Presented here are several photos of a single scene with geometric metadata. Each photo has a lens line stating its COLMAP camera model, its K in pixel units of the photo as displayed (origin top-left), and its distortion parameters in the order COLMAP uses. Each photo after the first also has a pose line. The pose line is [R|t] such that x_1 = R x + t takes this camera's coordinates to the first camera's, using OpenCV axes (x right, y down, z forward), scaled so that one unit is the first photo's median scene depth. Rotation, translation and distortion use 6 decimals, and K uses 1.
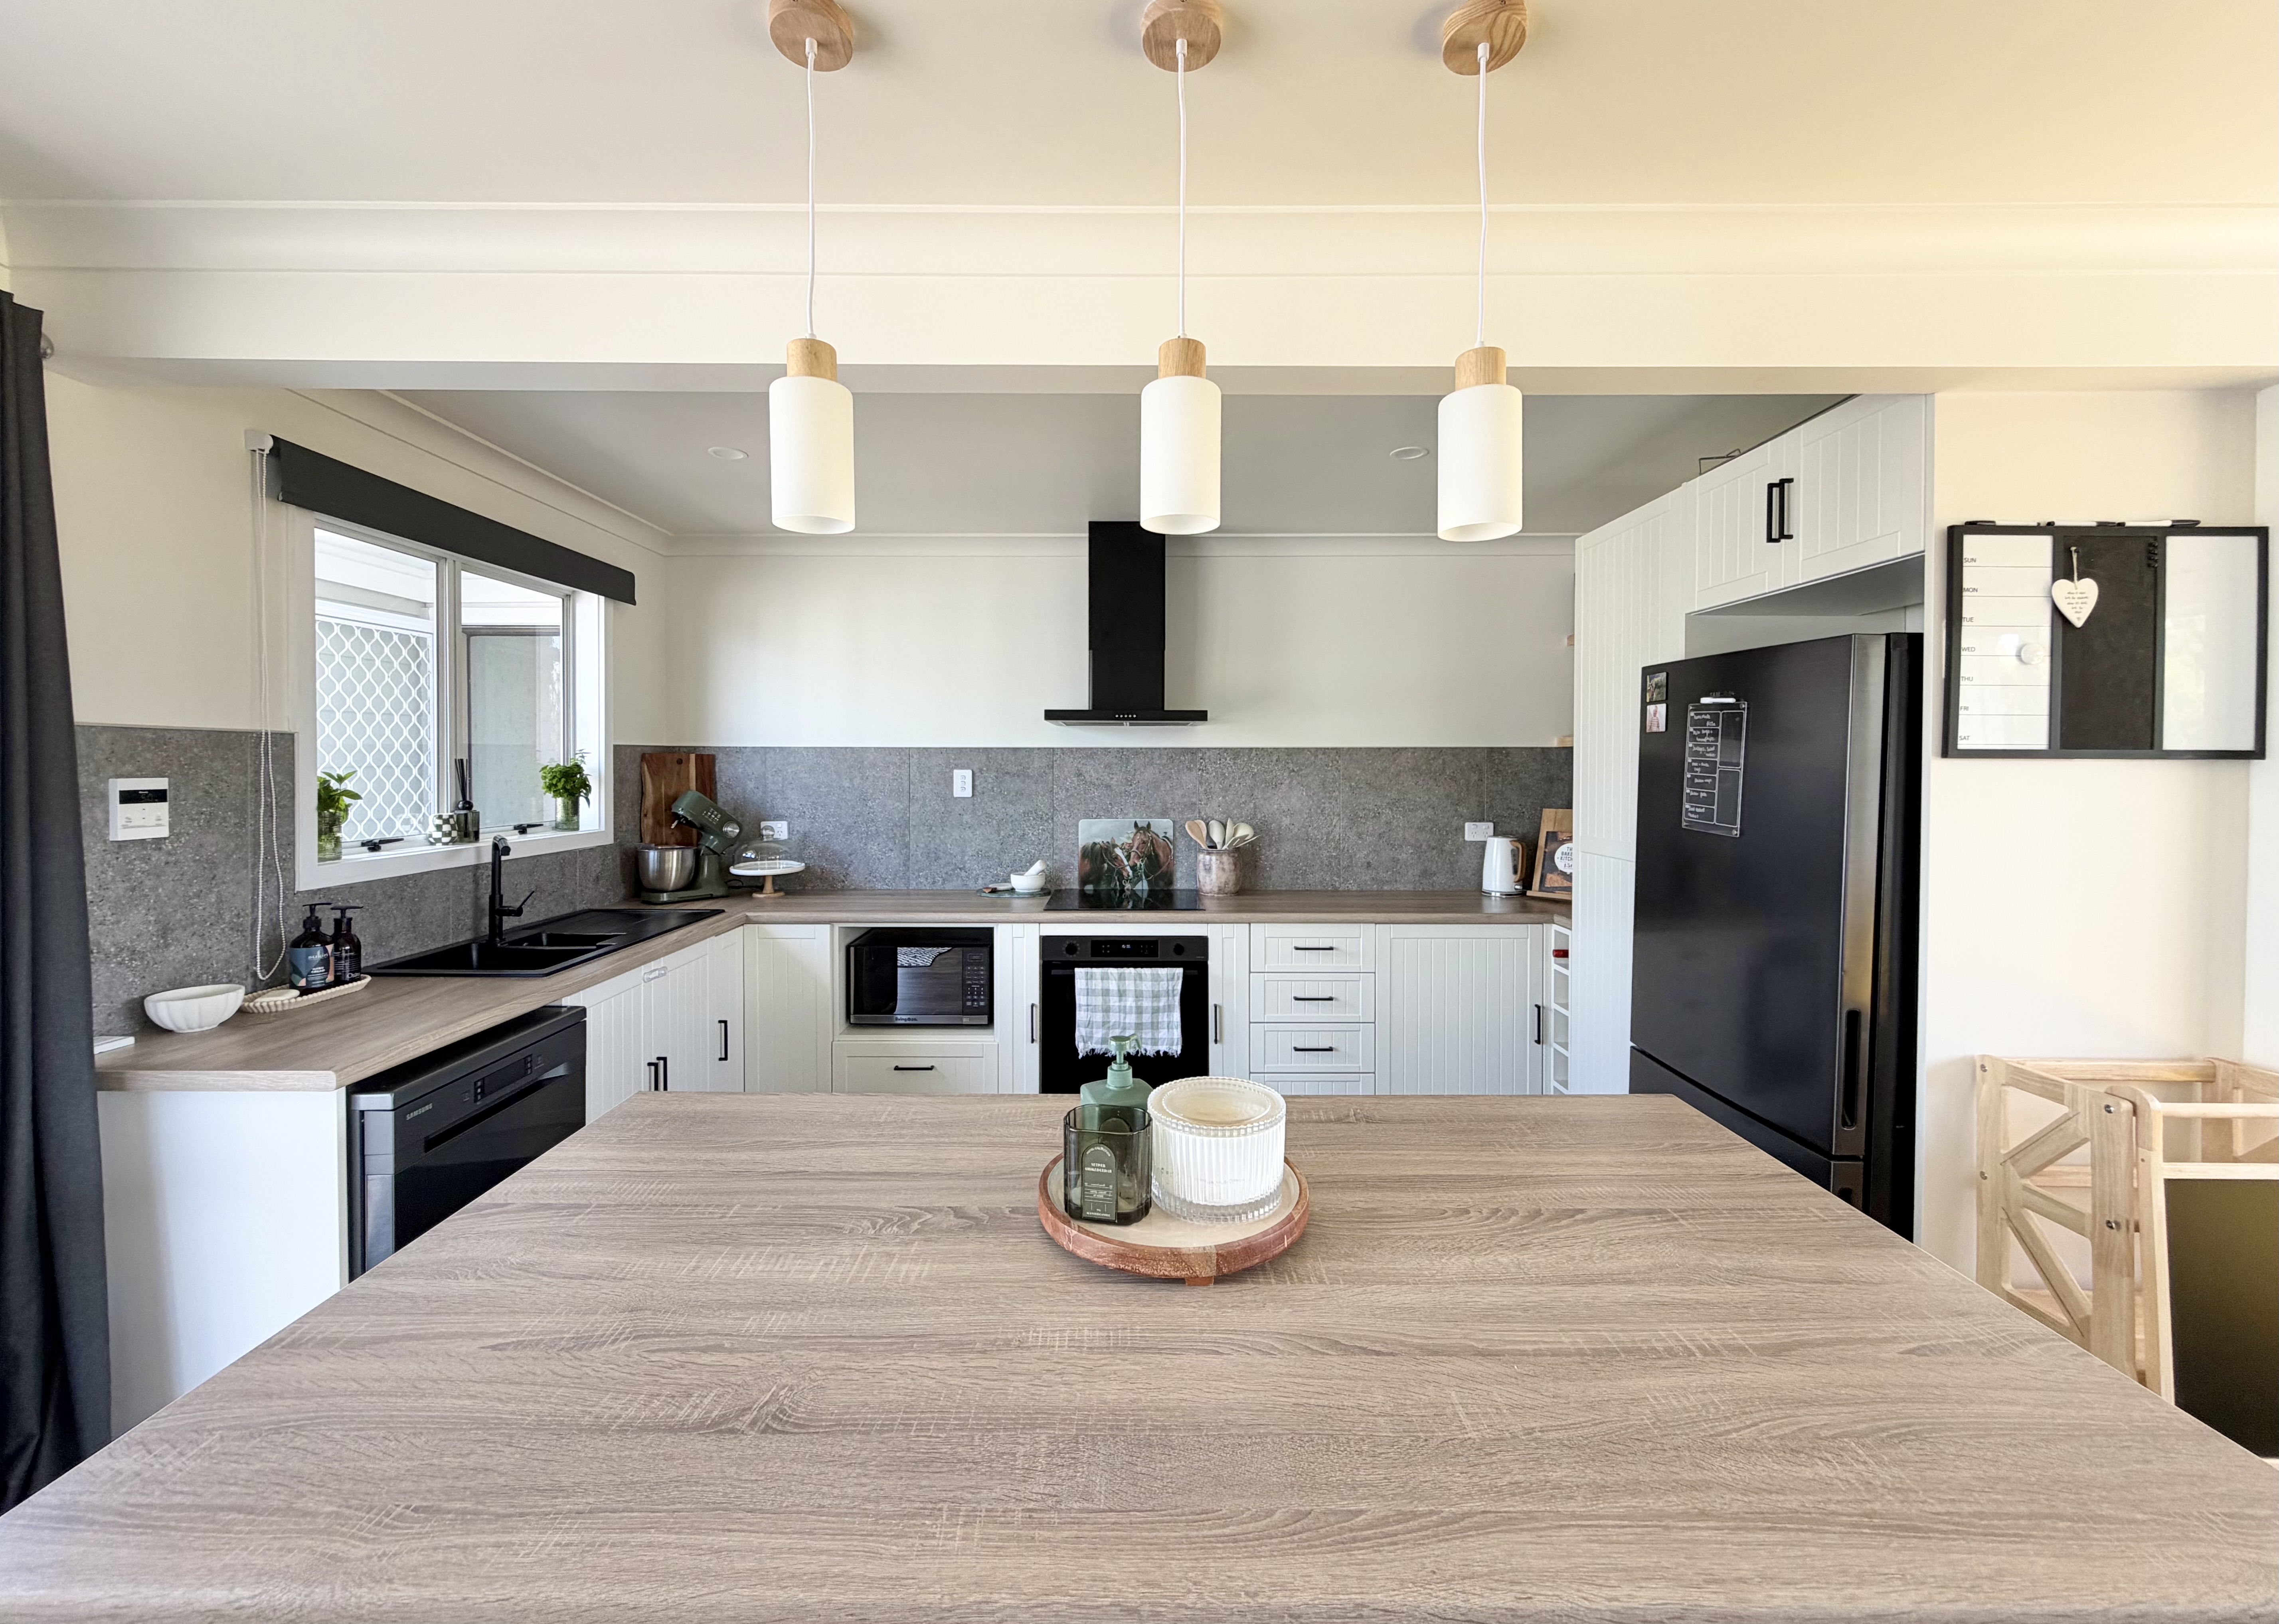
lens RADIAL K [[907.5, 0, 1135.1], [0, 907.5, 771.9], [0, 0, 1]] dist [0.000485, 0.000109]
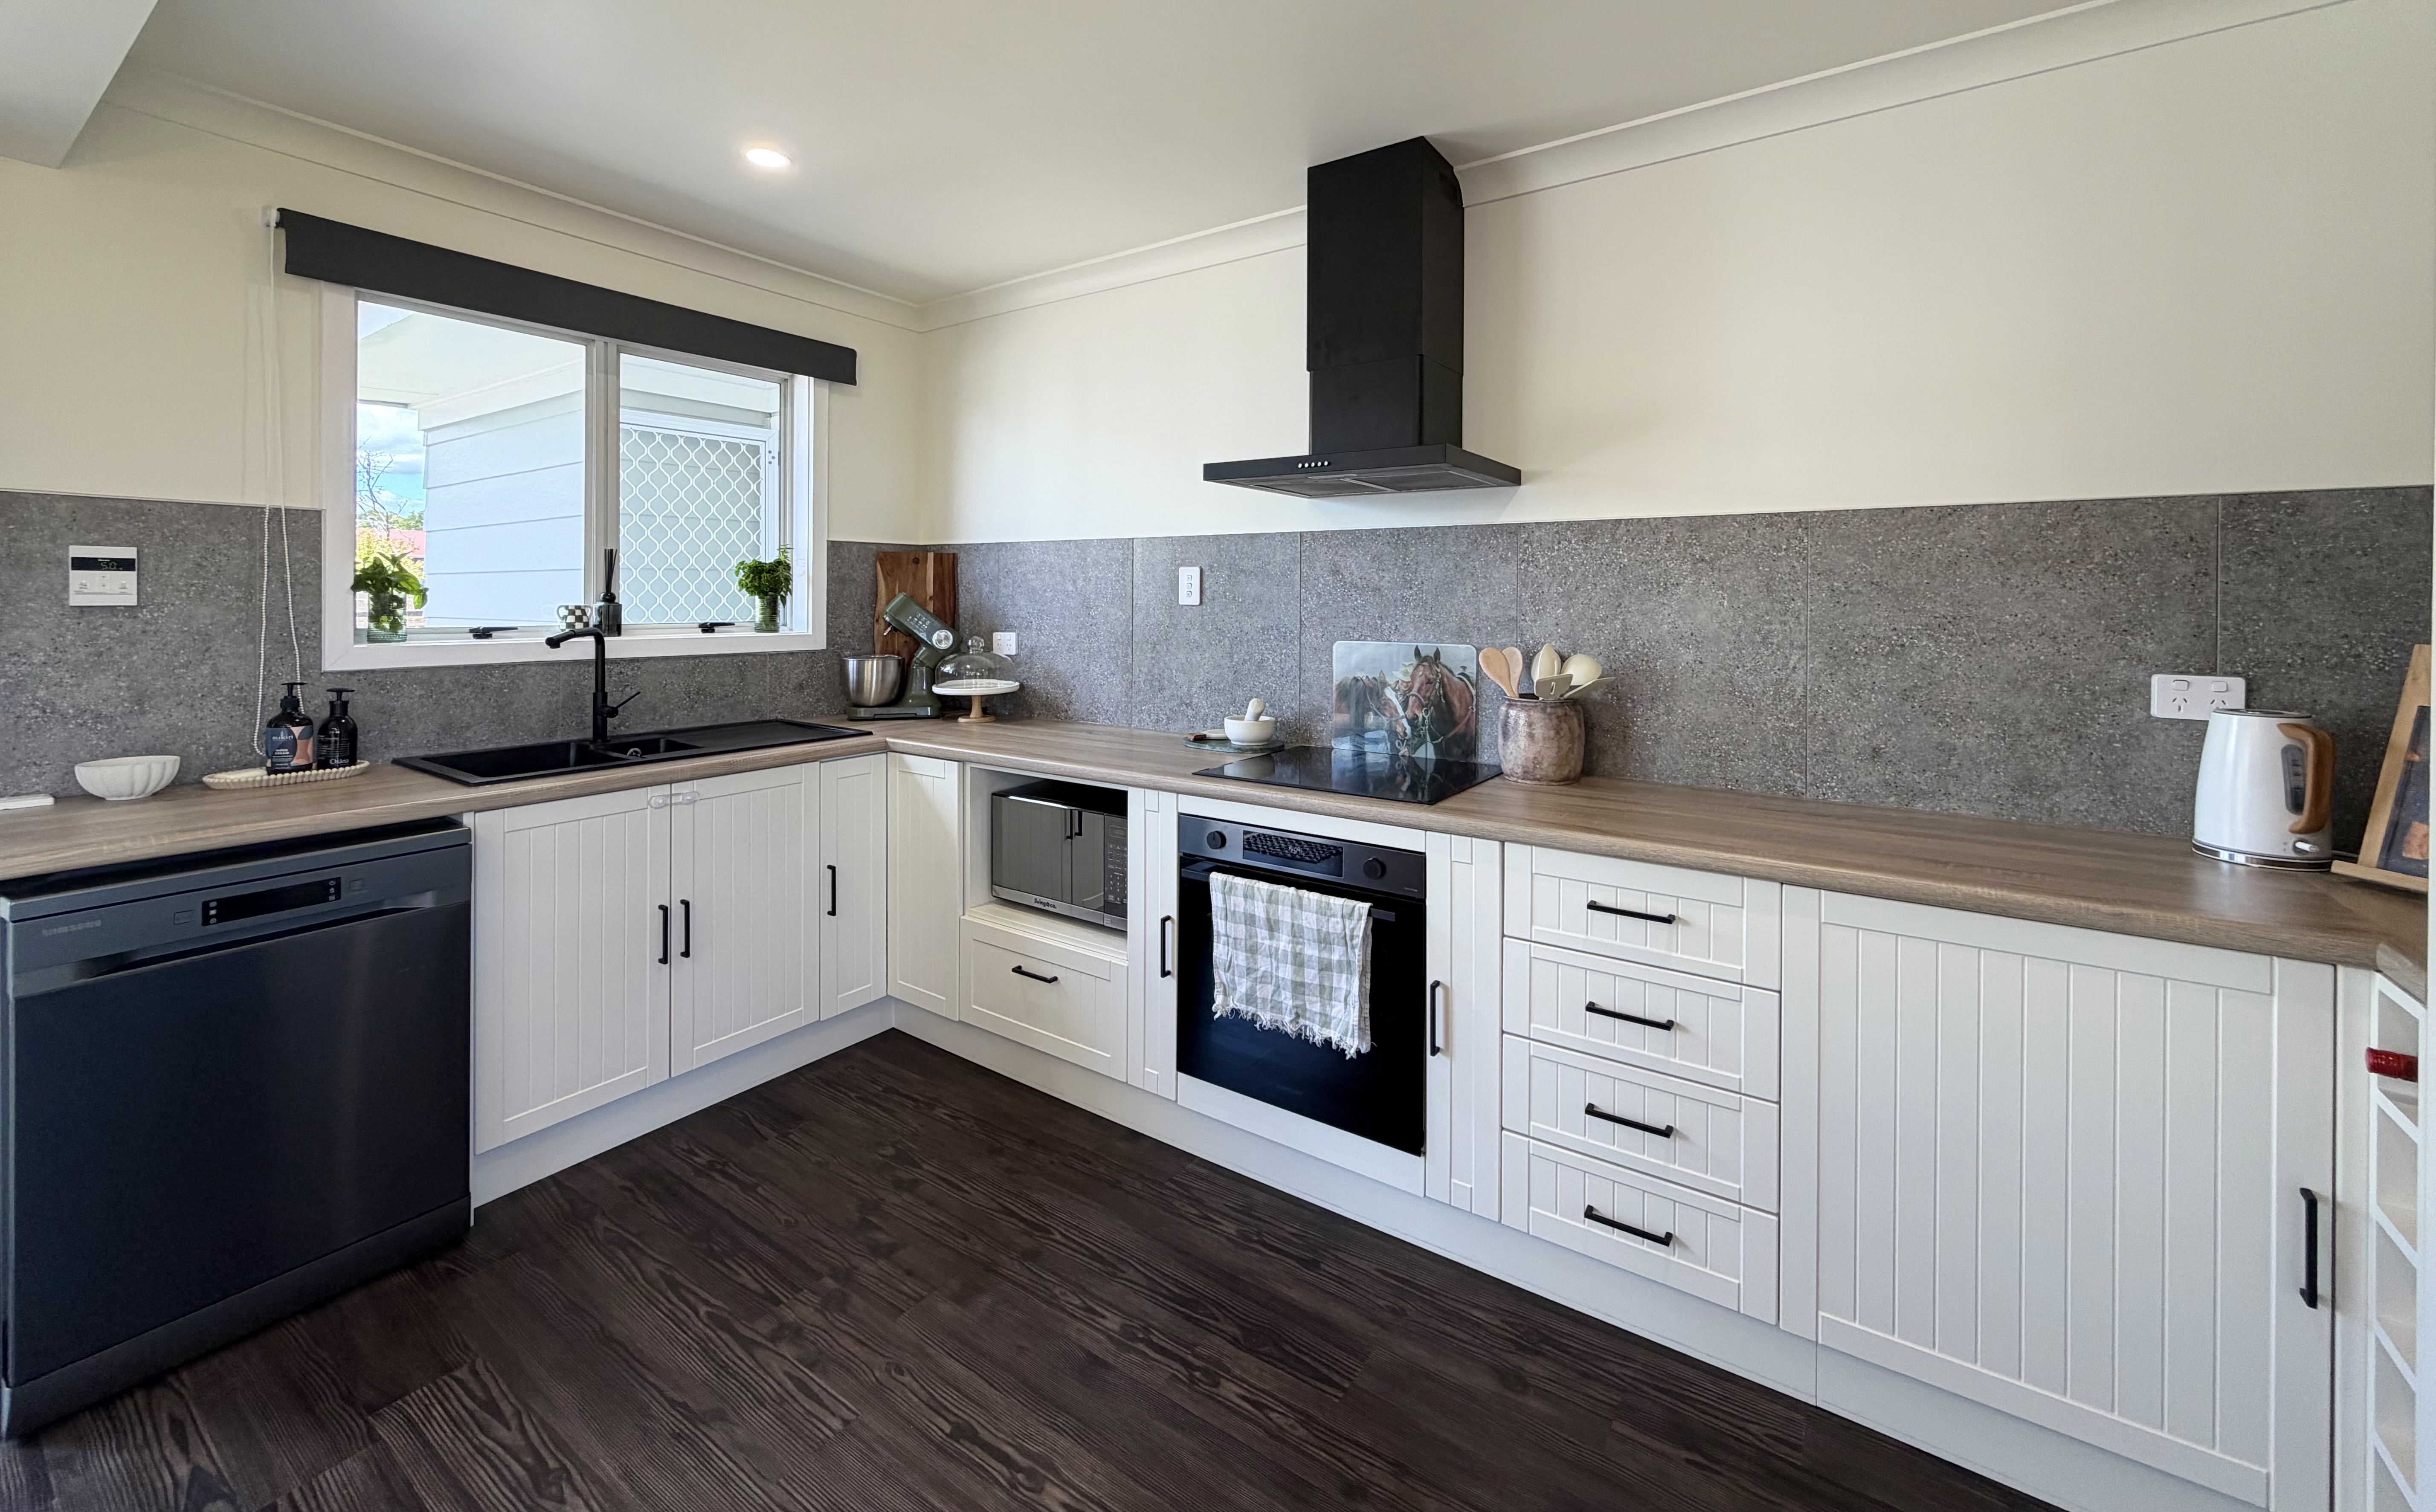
lens RADIAL K [[968.9, 0, 1214.1], [0, 968.9, 599.6], [0, 0, 1]] dist [0.001767, -0.000183]
pose [[0.822441, 0.004527, -0.568832, 0.297182], [-0.010566, 0.999917, -0.007320, 0.032708], [0.568752, 0.012030, 0.822421, 0.429946]]
